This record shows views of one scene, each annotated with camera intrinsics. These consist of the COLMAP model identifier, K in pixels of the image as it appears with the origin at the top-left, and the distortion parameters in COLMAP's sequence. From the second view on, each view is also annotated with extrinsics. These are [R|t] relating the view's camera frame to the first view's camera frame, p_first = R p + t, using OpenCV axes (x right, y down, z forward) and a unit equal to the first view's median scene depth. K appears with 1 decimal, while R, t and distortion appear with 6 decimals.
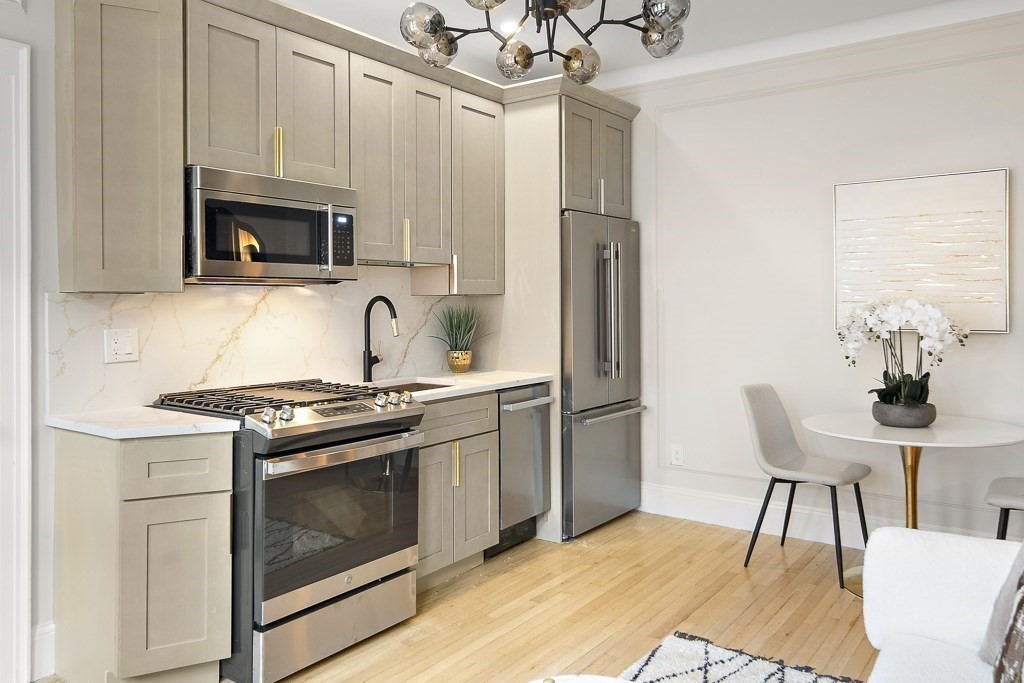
lens RADIAL K [[783.7, 0, 500.7], [0, 783.7, 307.1], [0, 0, 1]] dist [0.004206, 0.004848]
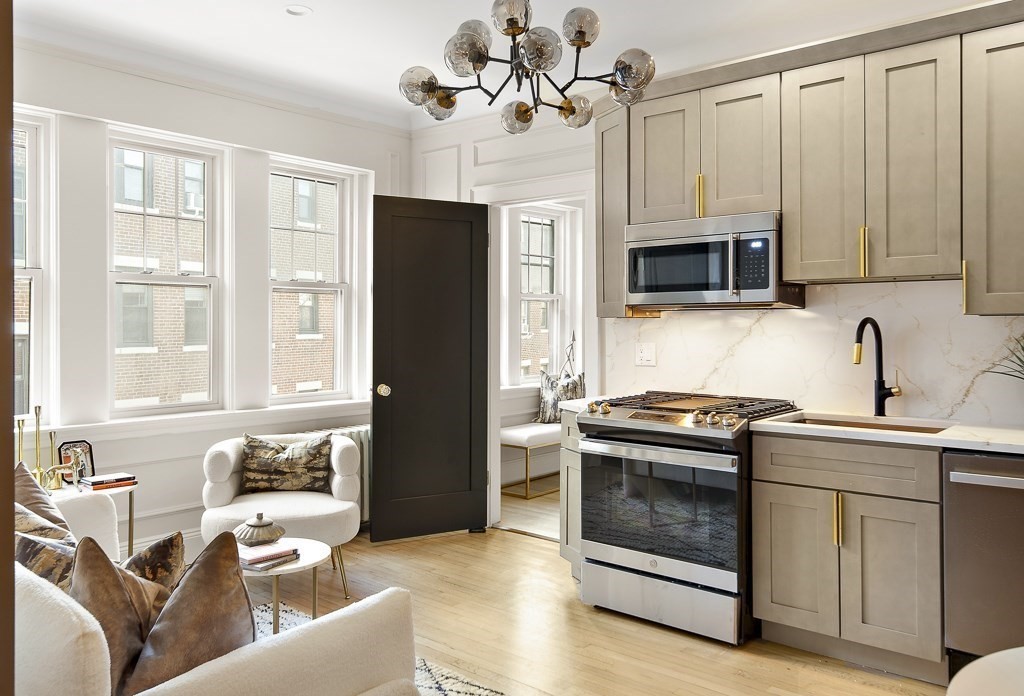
lens RADIAL K [[787.1, 0, 506.7], [0, 787.1, 323.3], [0, 0, 1]] dist [0.002851, 0.003129]
pose [[-0.075231, 0.003575, -0.997160, 0.867284], [-0.007846, 0.999960, 0.004177, -0.010002], [0.997135, 0.008138, -0.075200, 0.764745]]
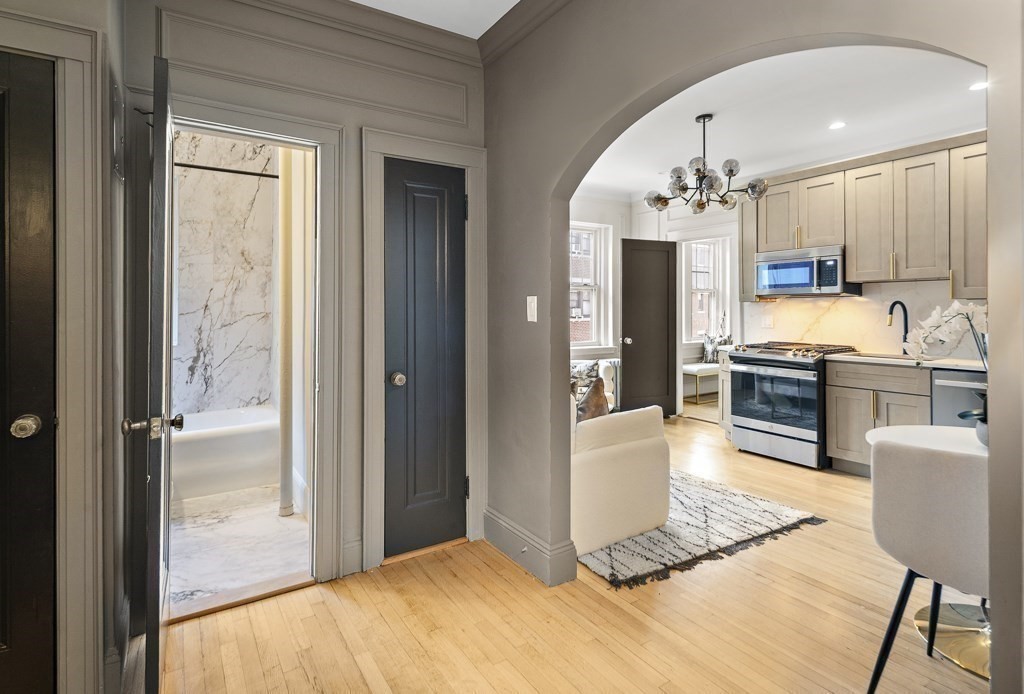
lens RADIAL K [[526.2, 0, 520.4], [0, 526.2, 307.1], [0, 0, 1]] dist [0.010181, 0.001232]
pose [[-0.346871, 0.003791, -0.937905, 1.315929], [-0.003419, 0.999980, 0.005306, -0.005791], [0.937906, 0.005047, -0.346851, 0.746516]]
